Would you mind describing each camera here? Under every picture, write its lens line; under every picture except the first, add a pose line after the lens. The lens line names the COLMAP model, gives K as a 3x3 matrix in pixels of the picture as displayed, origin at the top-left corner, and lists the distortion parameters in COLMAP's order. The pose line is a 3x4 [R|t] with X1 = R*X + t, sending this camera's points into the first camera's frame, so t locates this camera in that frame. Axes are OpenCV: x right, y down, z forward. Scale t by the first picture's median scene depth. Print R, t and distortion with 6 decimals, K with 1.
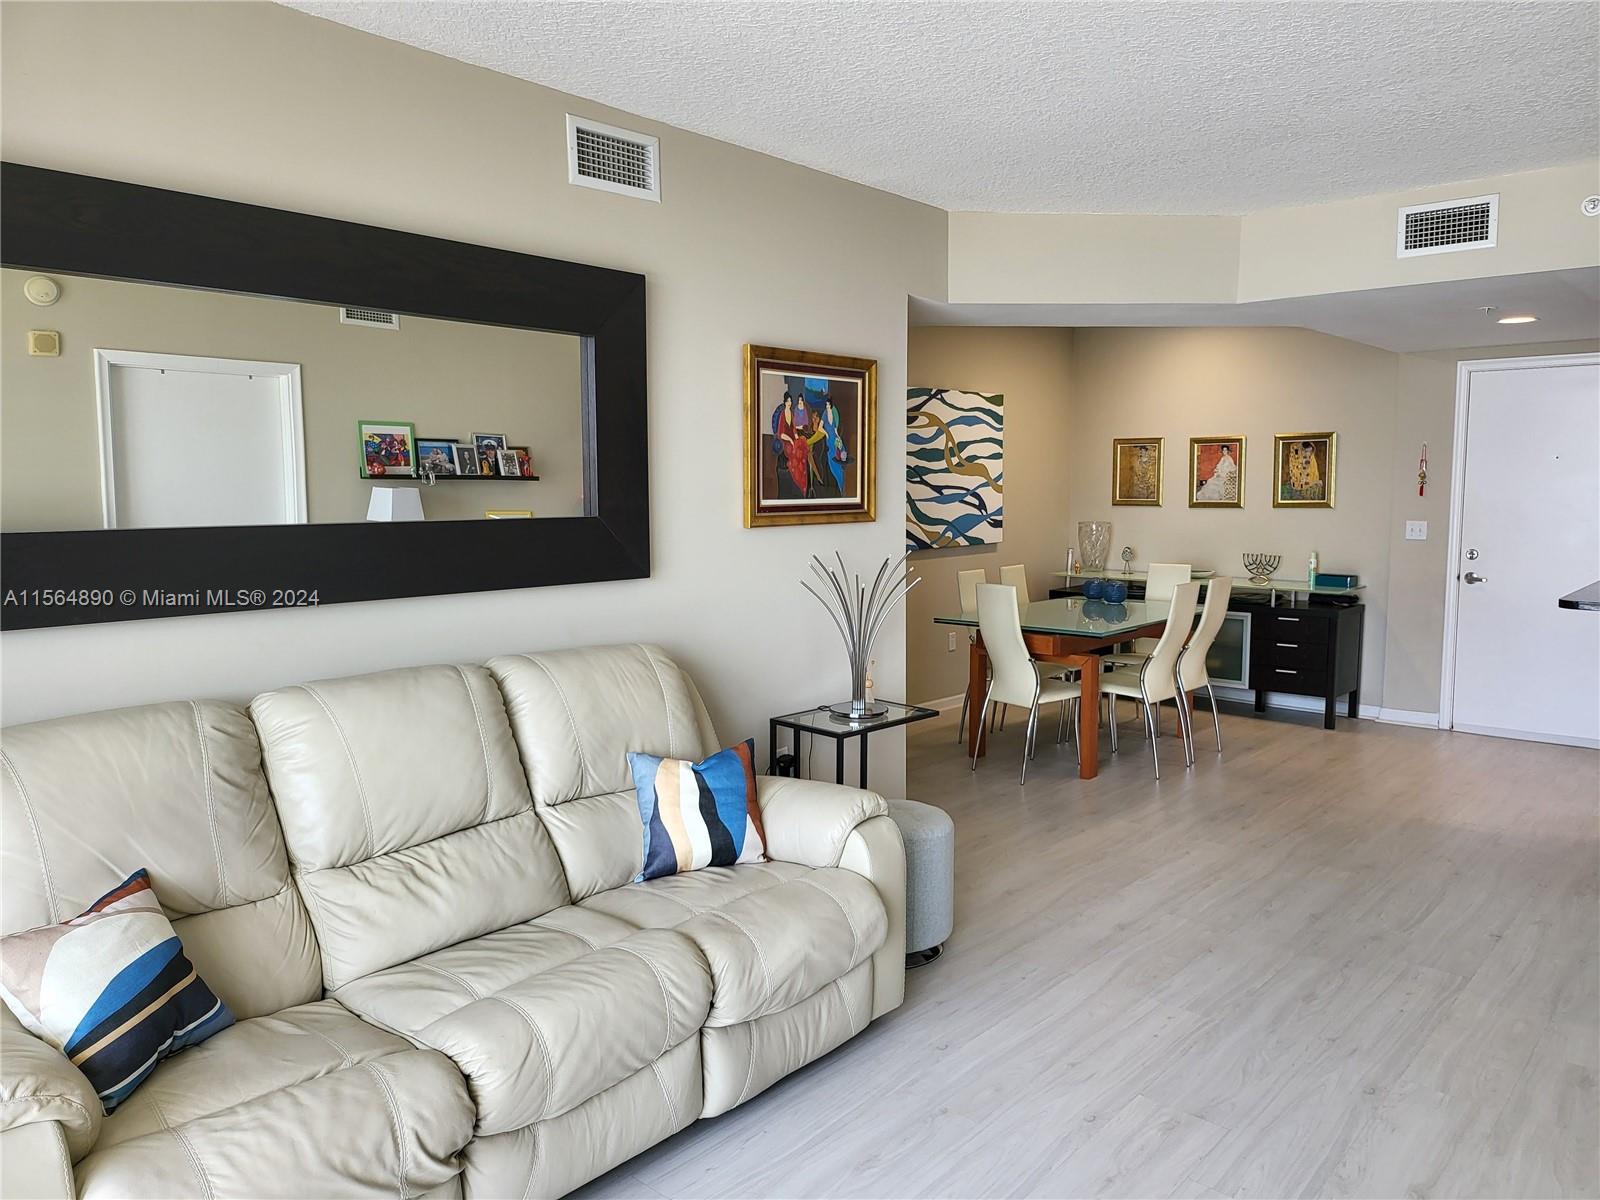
lens RADIAL K [[1121.0, 0, 822.0], [0, 1121.0, 596.5], [0, 0, 1]] dist [0.057244, -0.057160]
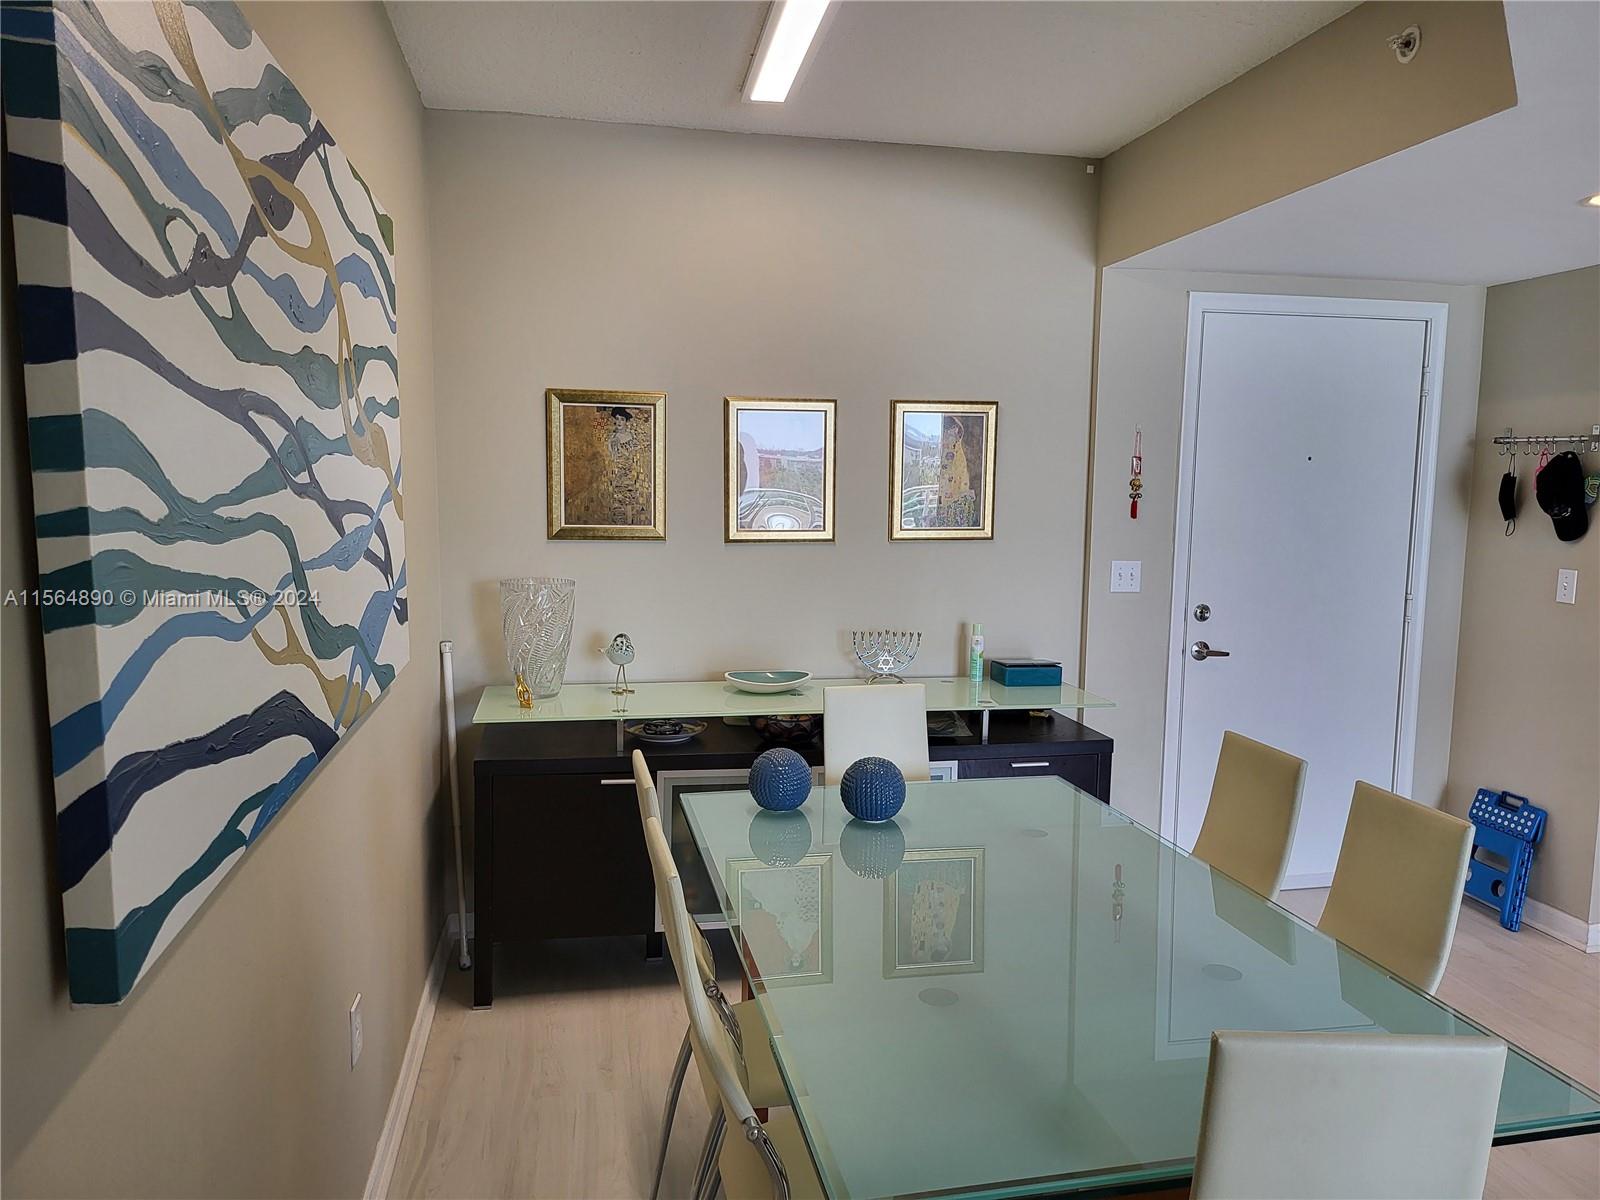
lens RADIAL K [[1121.0, 0, 798.5], [0, 1121.0, 604.7], [0, 0, 1]] dist [0.057244, -0.057160]
pose [[0.607562, -0.077859, 0.790447, -0.040182], [0.067431, 0.996647, 0.046340, -0.078621], [-0.791404, 0.025146, 0.610775, 0.741740]]
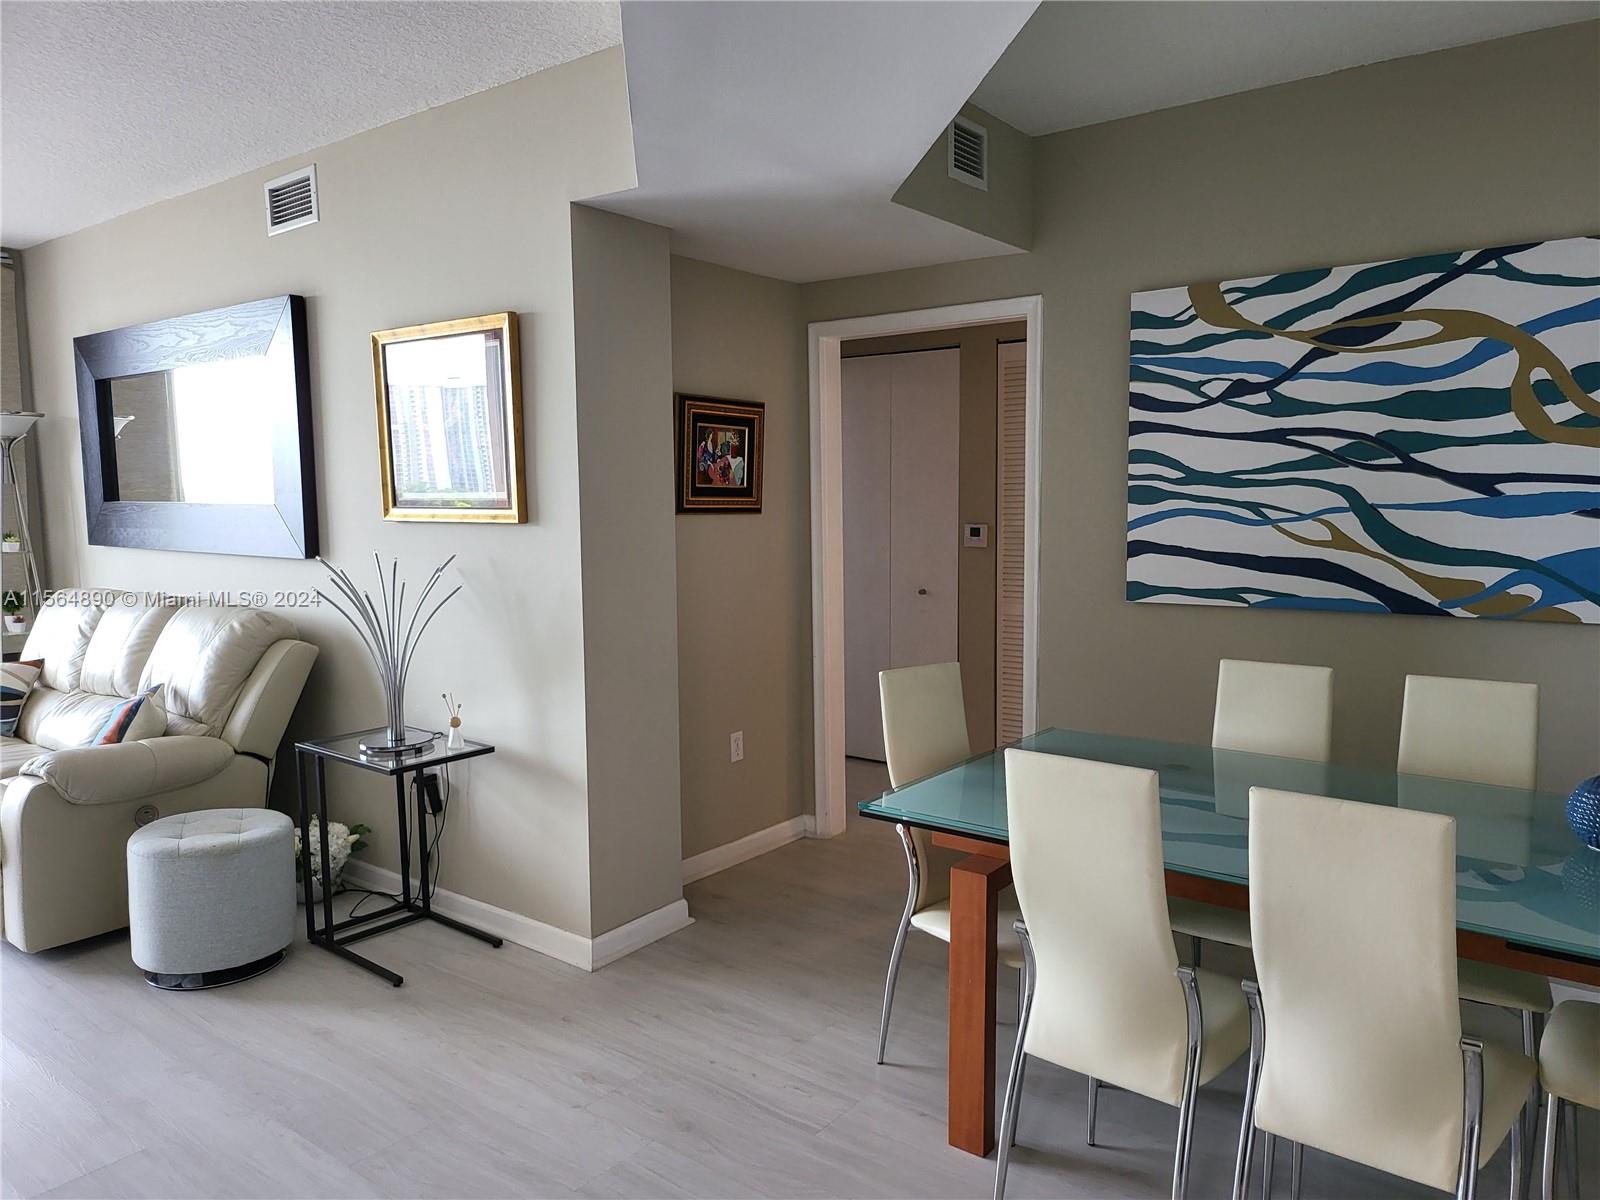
lens RADIAL K [[1121.0, 0, 835.7], [0, 1121.0, 608.7], [0, 0, 1]] dist [0.057244, -0.057160]
pose [[0.085354, 0.109073, -0.990362, 0.511365], [-0.095022, 0.990350, 0.100882, -0.066973], [0.991809, 0.085495, 0.094895, 0.705292]]
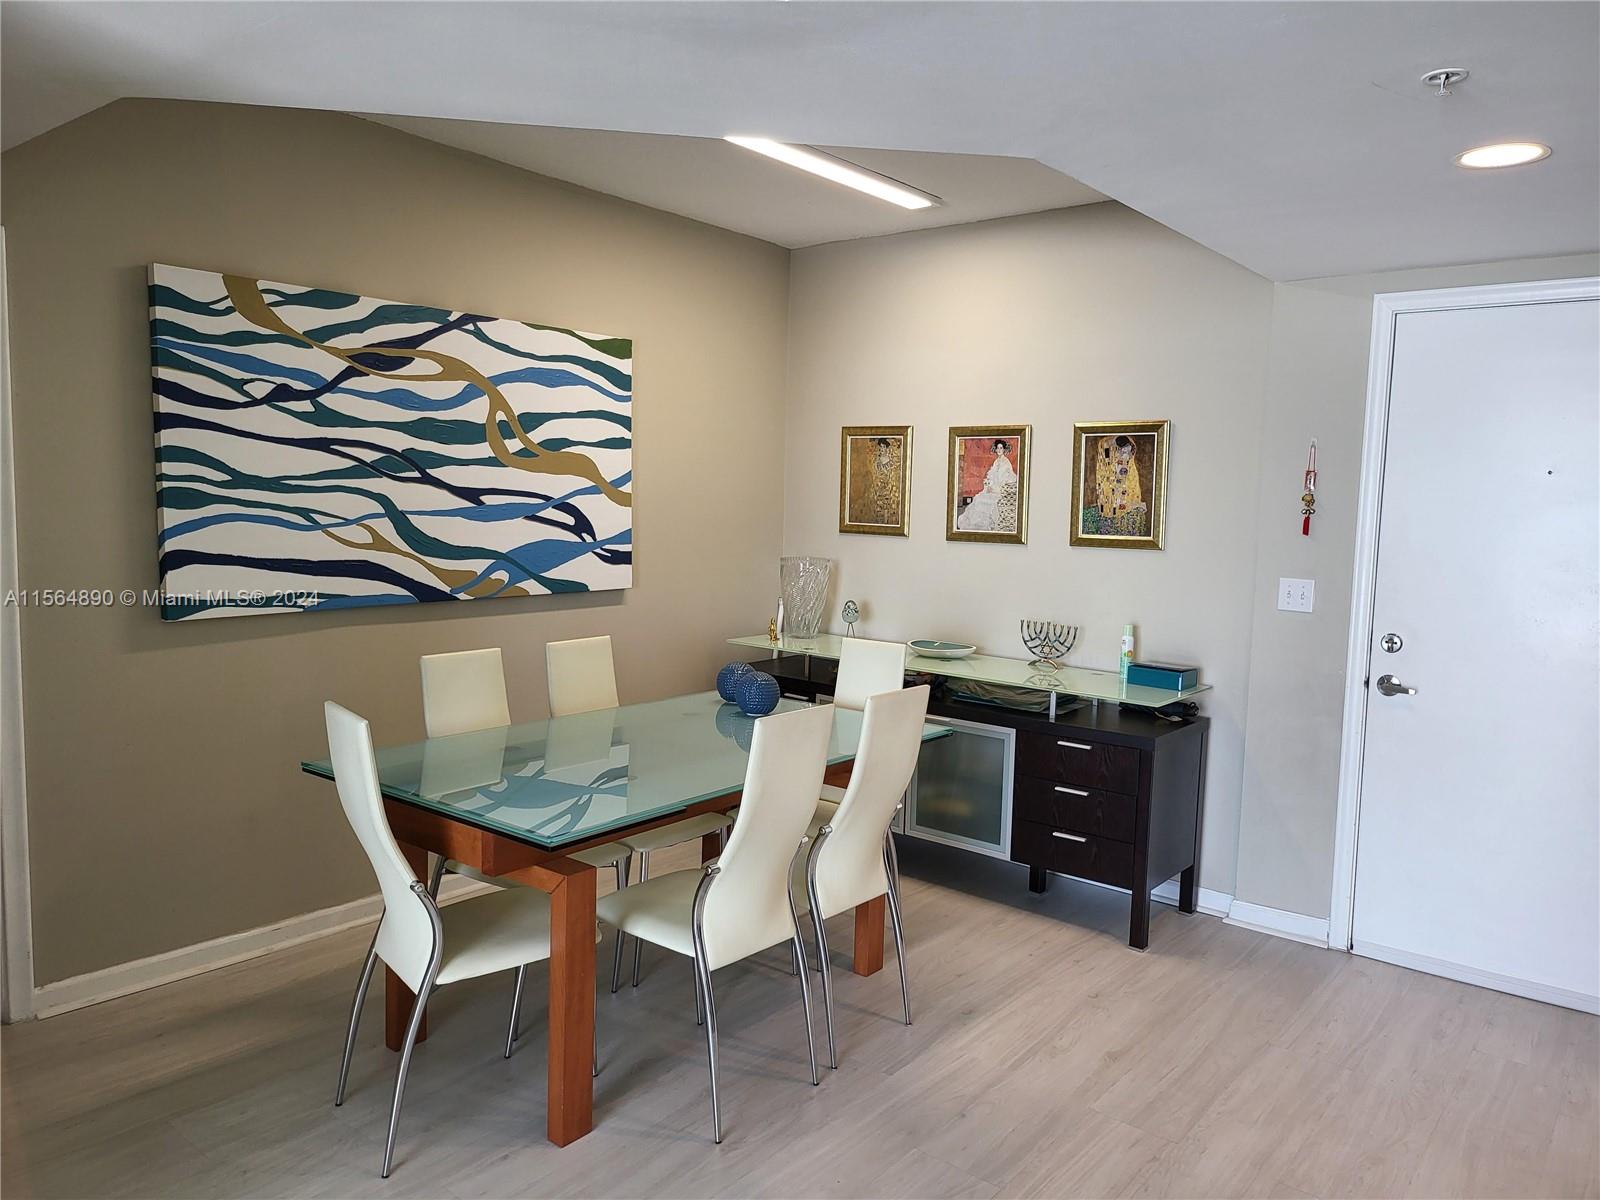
lens RADIAL K [[1121.0, 0, 816.9], [0, 1121.0, 599.5], [0, 0, 1]] dist [0.057244, -0.057160]
pose [[0.998267, 0.027451, 0.052051, 0.243112], [-0.027004, 0.999592, -0.009271, -0.042406], [-0.052284, 0.007849, 0.998601, 0.426642]]
